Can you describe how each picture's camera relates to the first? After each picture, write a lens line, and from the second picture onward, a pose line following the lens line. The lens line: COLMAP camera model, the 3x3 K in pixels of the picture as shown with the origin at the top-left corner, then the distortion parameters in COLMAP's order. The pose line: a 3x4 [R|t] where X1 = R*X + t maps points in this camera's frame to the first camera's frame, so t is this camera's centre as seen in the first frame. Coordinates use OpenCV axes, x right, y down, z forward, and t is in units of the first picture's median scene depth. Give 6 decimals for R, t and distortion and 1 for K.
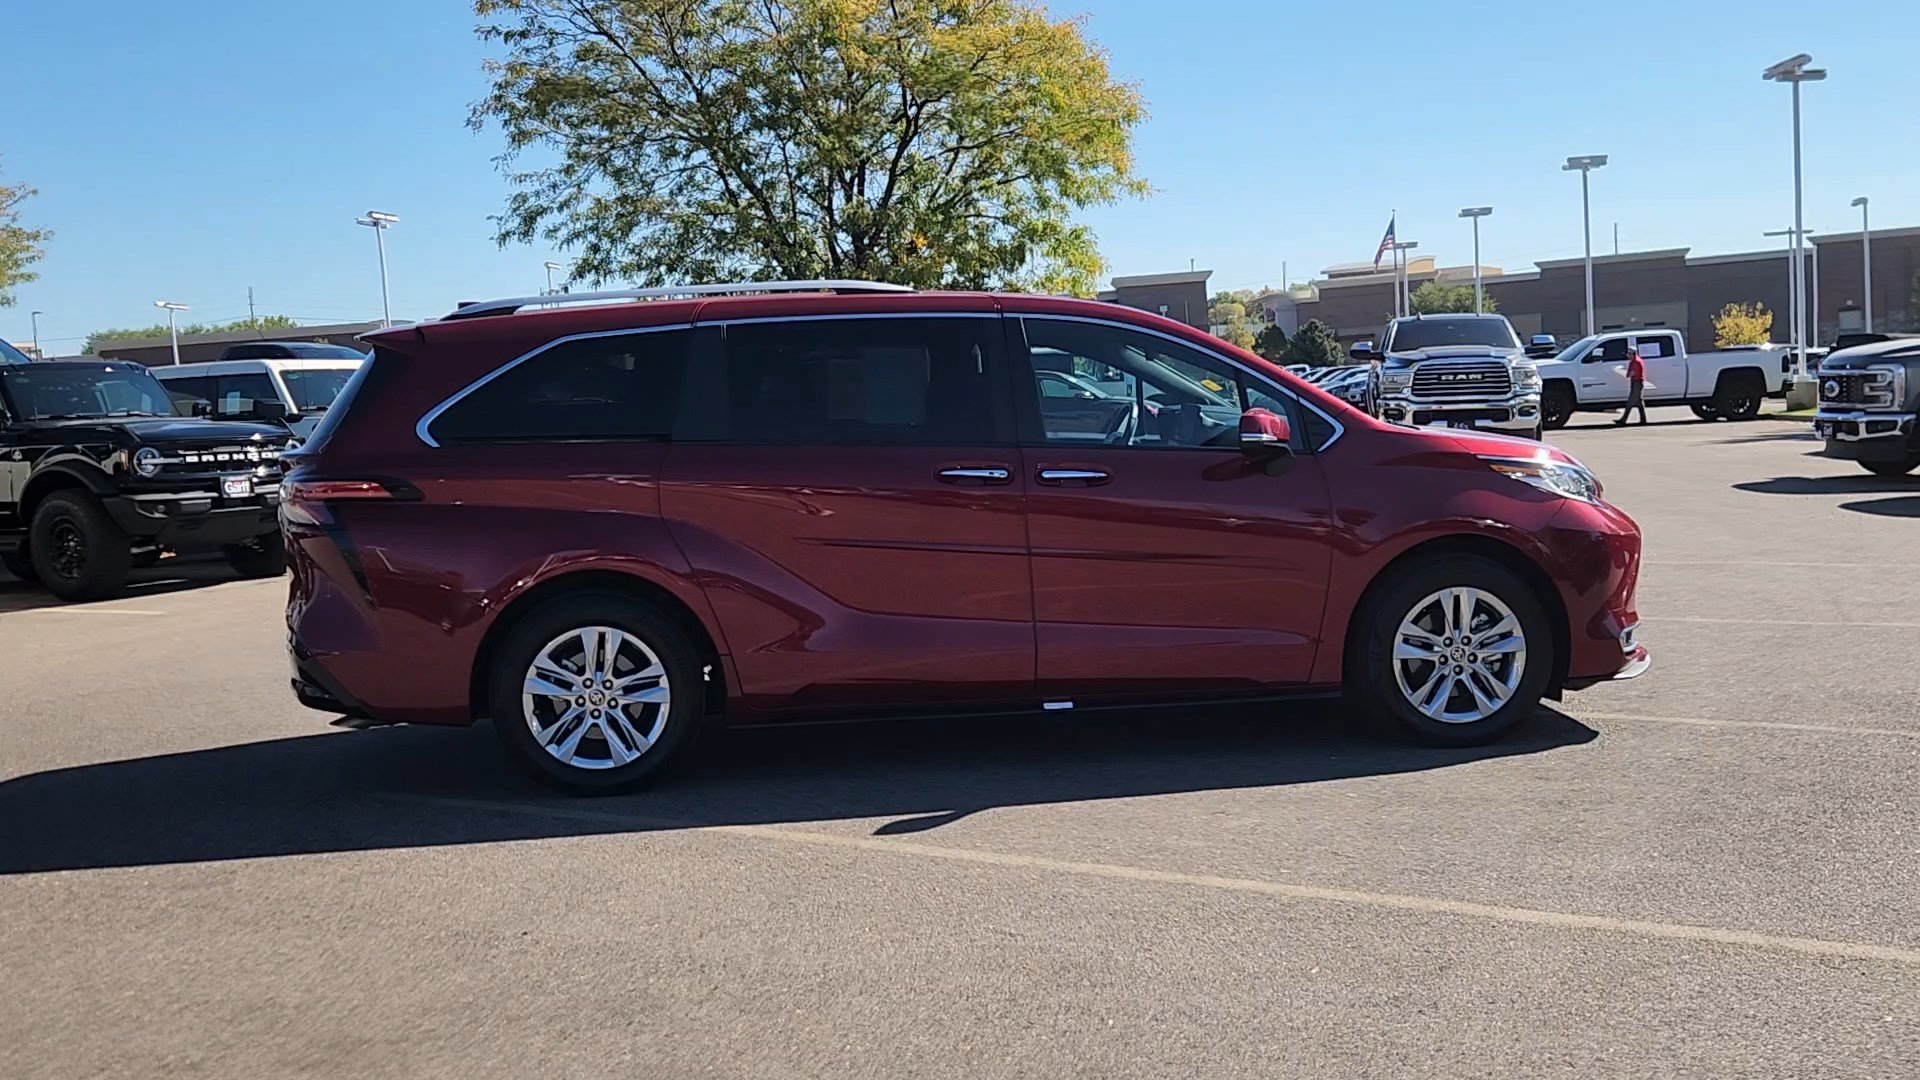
lens RADIAL K [[1862.9, 0, 947.0], [0, 1862.9, 540.0], [0, 0, 1]] dist [0.026011, 0.000000]
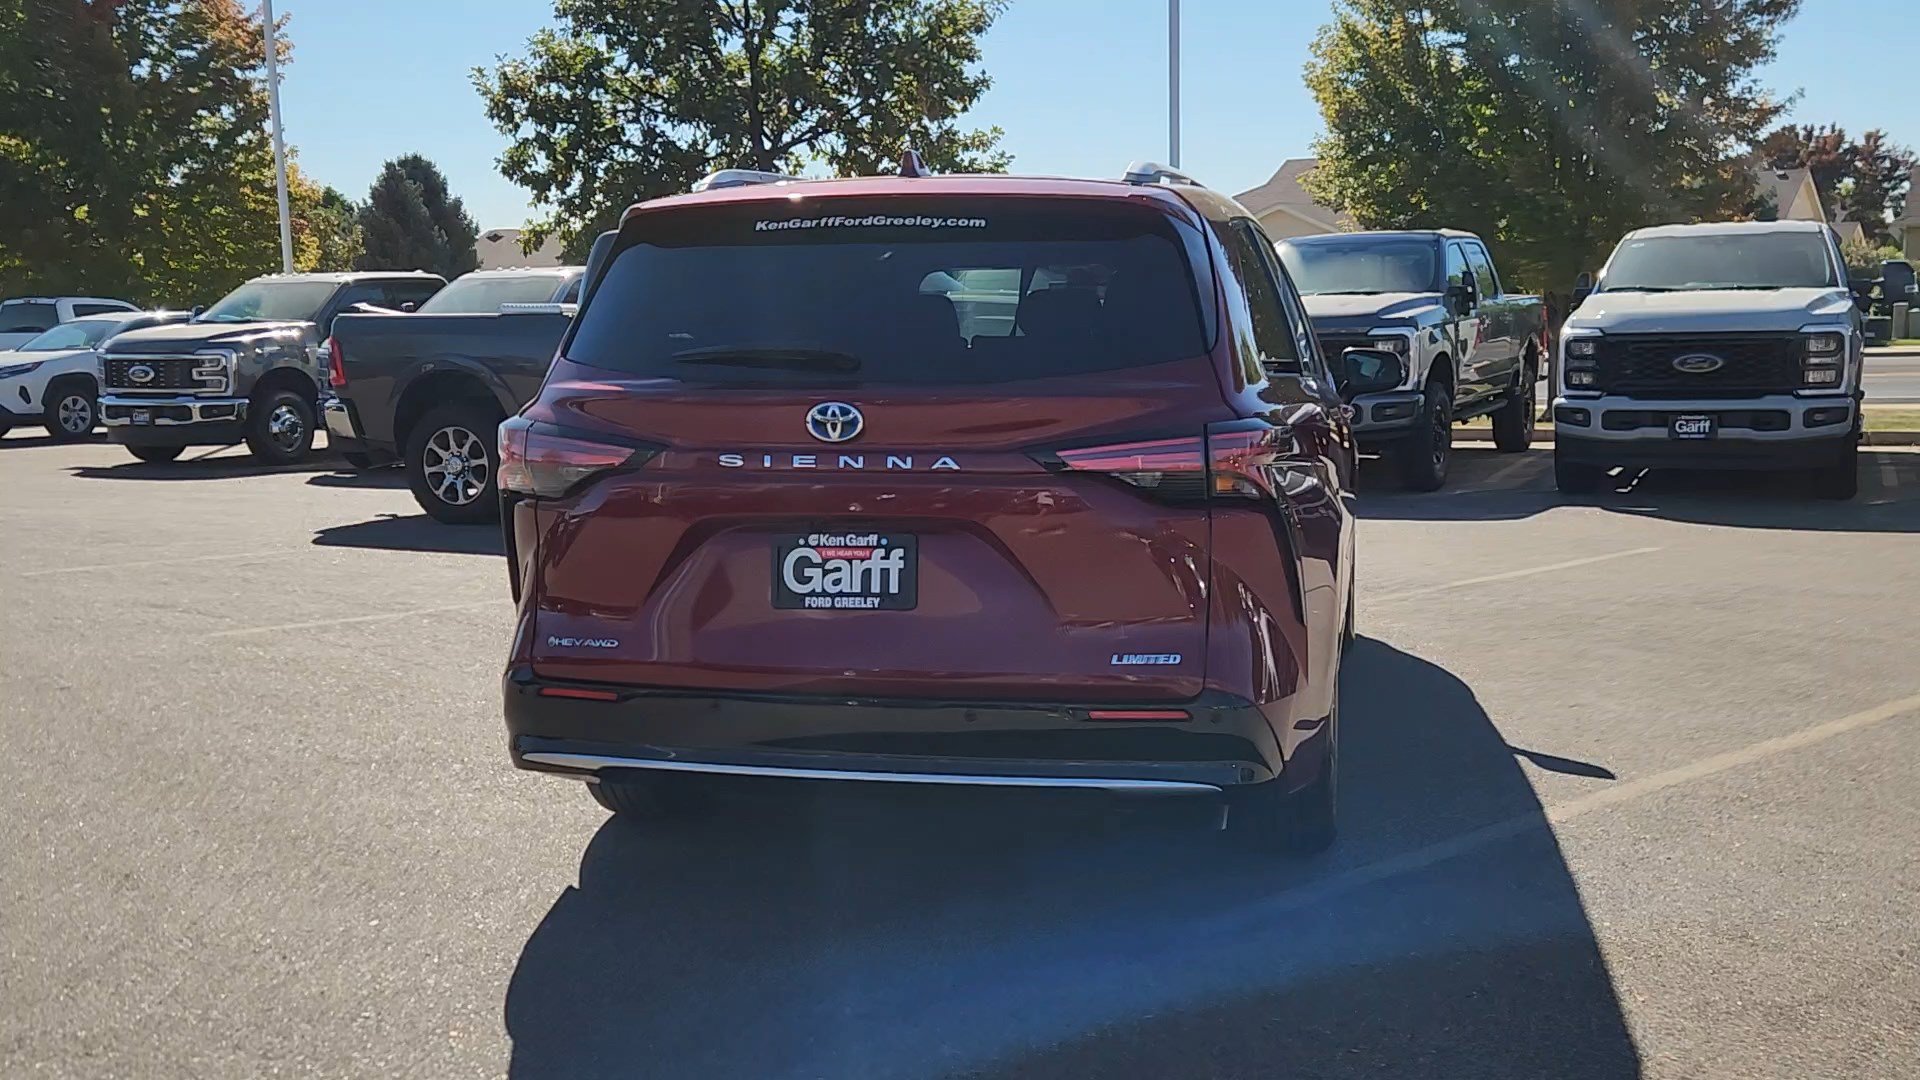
lens RADIAL K [[1862.9, 0, 943.7], [0, 1862.9, 548.7], [0, 0, 1]] dist [0.026011, 0.000000]
pose [[0.351929, -0.075358, 0.932988, -0.906864], [0.075055, 0.995816, 0.052122, -0.030336], [-0.933013, 0.051682, 0.356112, 0.844218]]
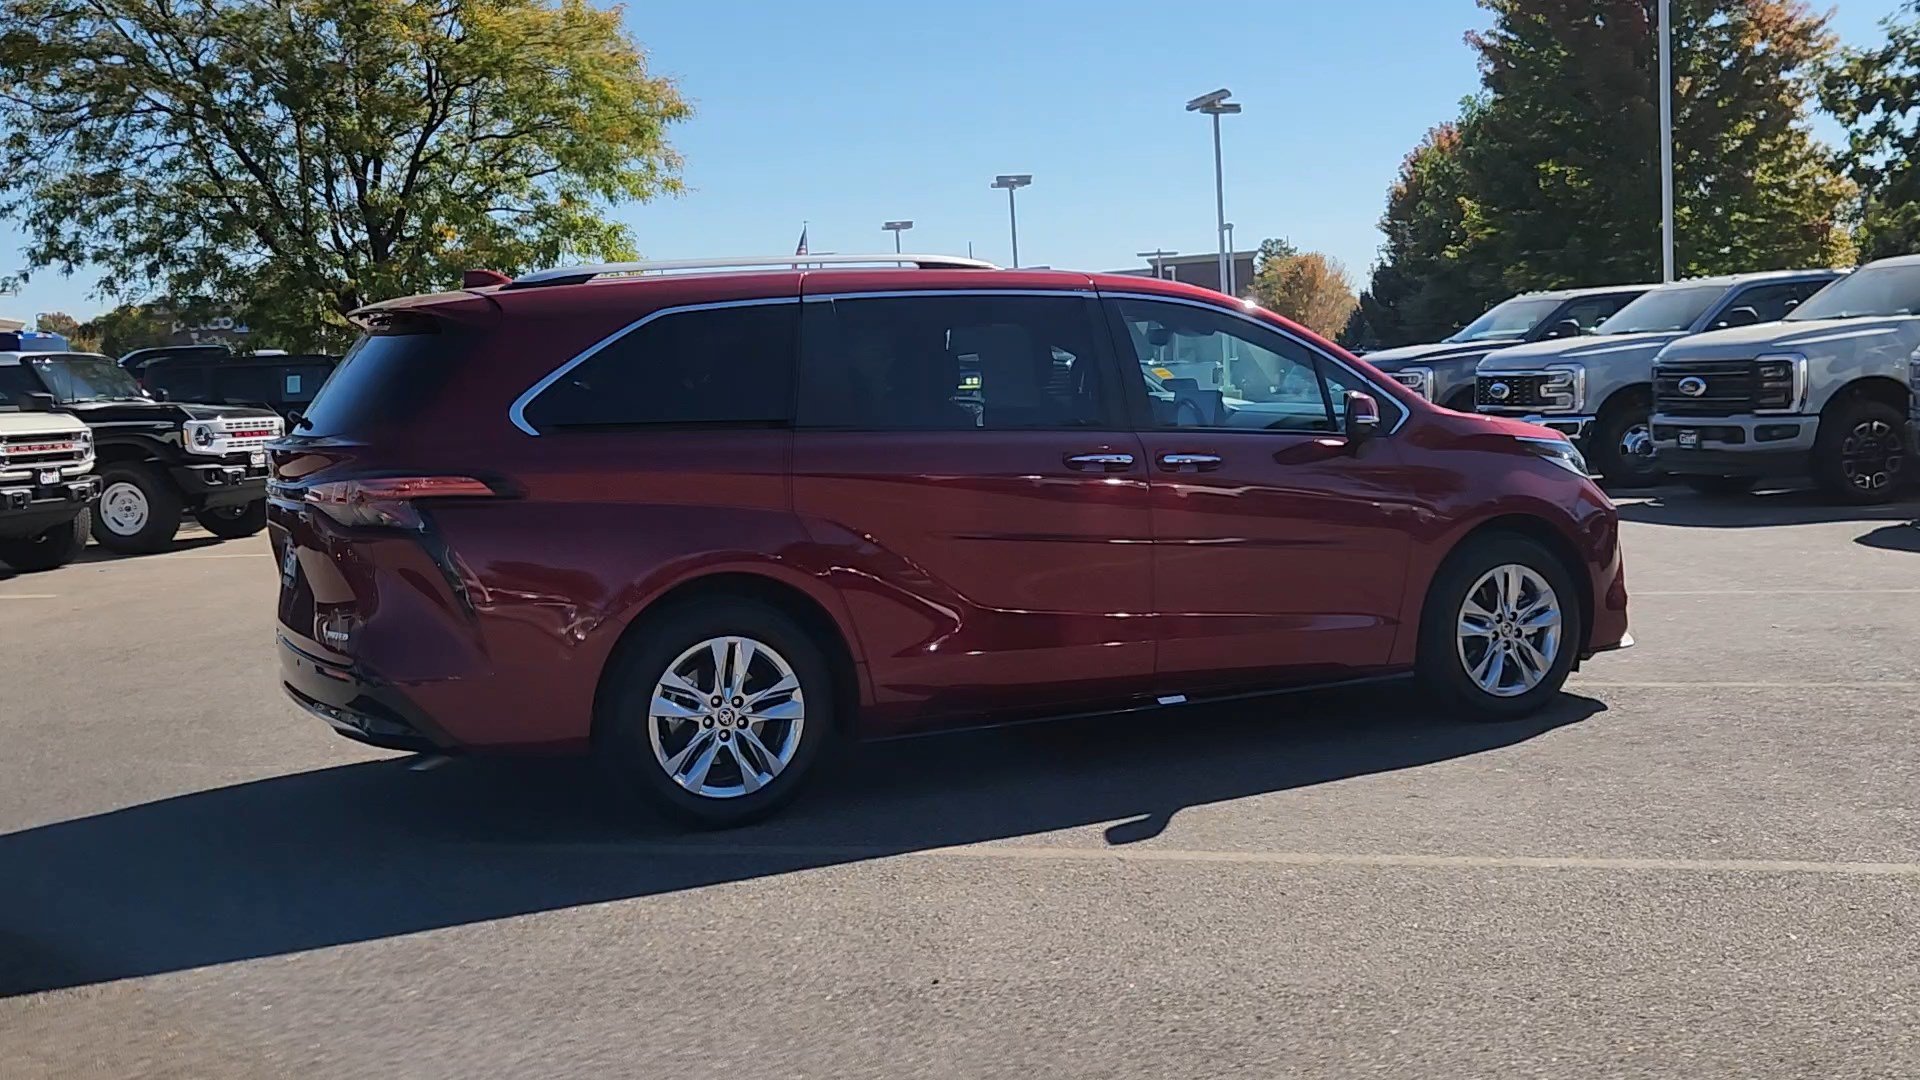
lens RADIAL K [[1862.9, 0, 948.0], [0, 1862.9, 547.0], [0, 0, 1]] dist [0.026011, 0.000000]
pose [[0.946517, -0.026504, 0.321563, -0.359003], [0.026748, 0.999636, 0.003661, 0.003313], [-0.321543, 0.005136, 0.946881, 0.124081]]
